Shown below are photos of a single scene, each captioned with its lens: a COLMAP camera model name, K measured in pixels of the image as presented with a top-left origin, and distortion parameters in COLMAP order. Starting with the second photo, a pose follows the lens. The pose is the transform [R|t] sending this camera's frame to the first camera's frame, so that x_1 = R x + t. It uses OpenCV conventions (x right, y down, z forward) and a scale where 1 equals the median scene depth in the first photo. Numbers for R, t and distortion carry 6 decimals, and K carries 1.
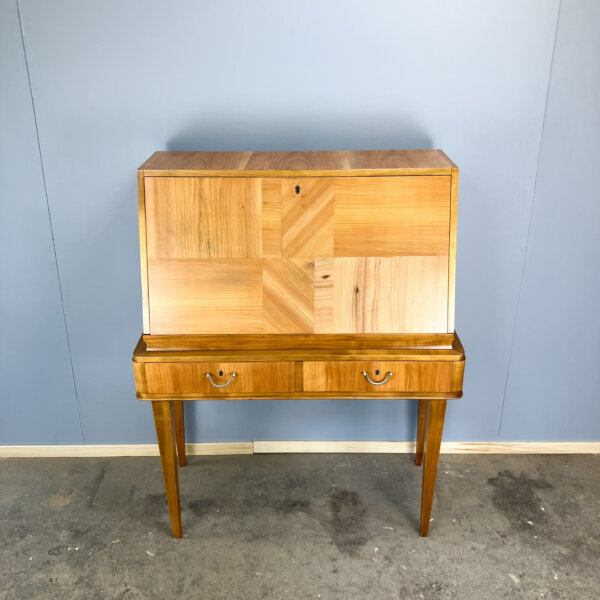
lens RADIAL K [[661.8, 0, 300.0], [0, 661.8, 300.0], [0, 0, 1]] dist [0.020362, -0.039281]
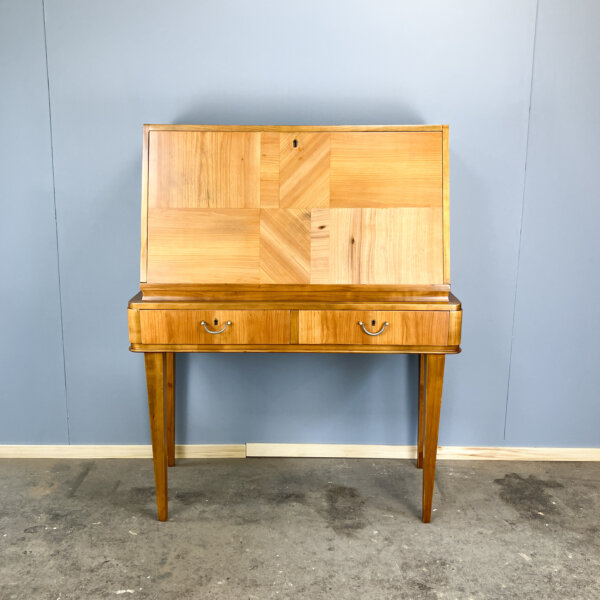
lens RADIAL K [[687.4, 0, 293.0], [0, 687.4, 302.5], [0, 0, 1]] dist [0.028967, -0.063393]
pose [[0.999878, 0.010882, -0.011173, 0.006886], [-0.012864, 0.980445, -0.196373, 0.257748], [0.008818, 0.196493, 0.980466, -0.012632]]
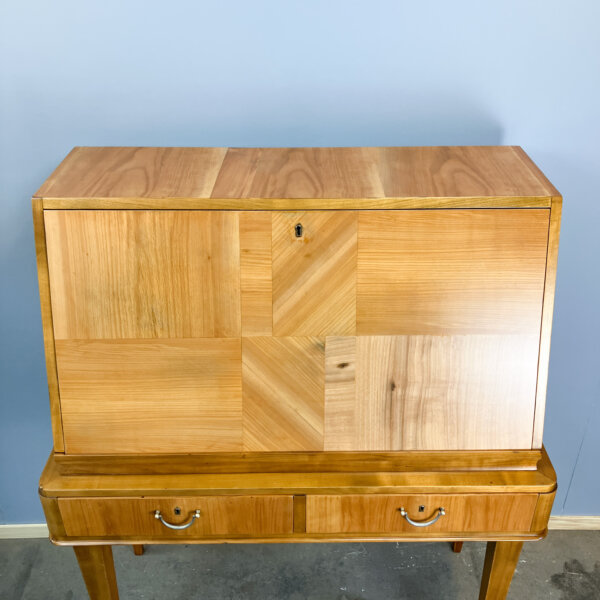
lens RADIAL K [[662.1, 0, 306.4], [0, 662.1, 260.9], [0, 0, 1]] dist [0.045541, -0.068219]
pose [[0.999745, 0.000292, 0.022569, -0.008808], [-0.002205, 0.996397, 0.084785, -0.168271], [-0.022463, -0.084813, 0.996144, 0.345039]]
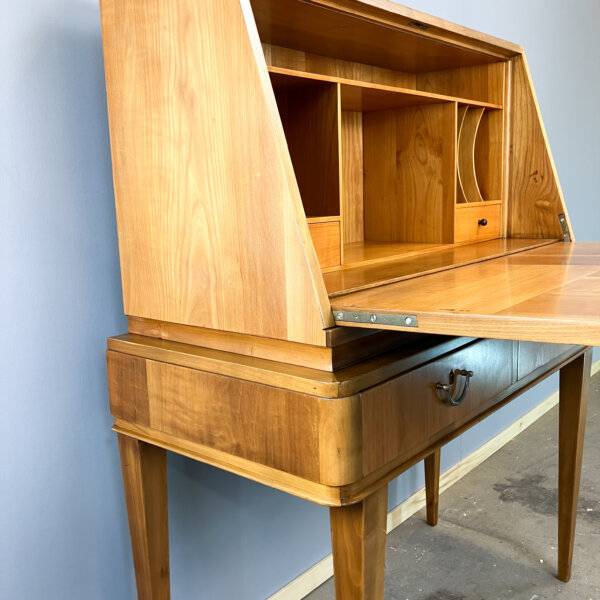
lens RADIAL K [[661.8, 0, 300.0], [0, 661.8, 300.0], [0, 0, 1]] dist [0.020362, -0.039281]
pose [[0.638166, -0.144612, 0.756195, -0.497352], [0.341084, 0.933657, -0.109297, 0.066490], [-0.690222, 0.327676, 0.645153, 0.682578]]
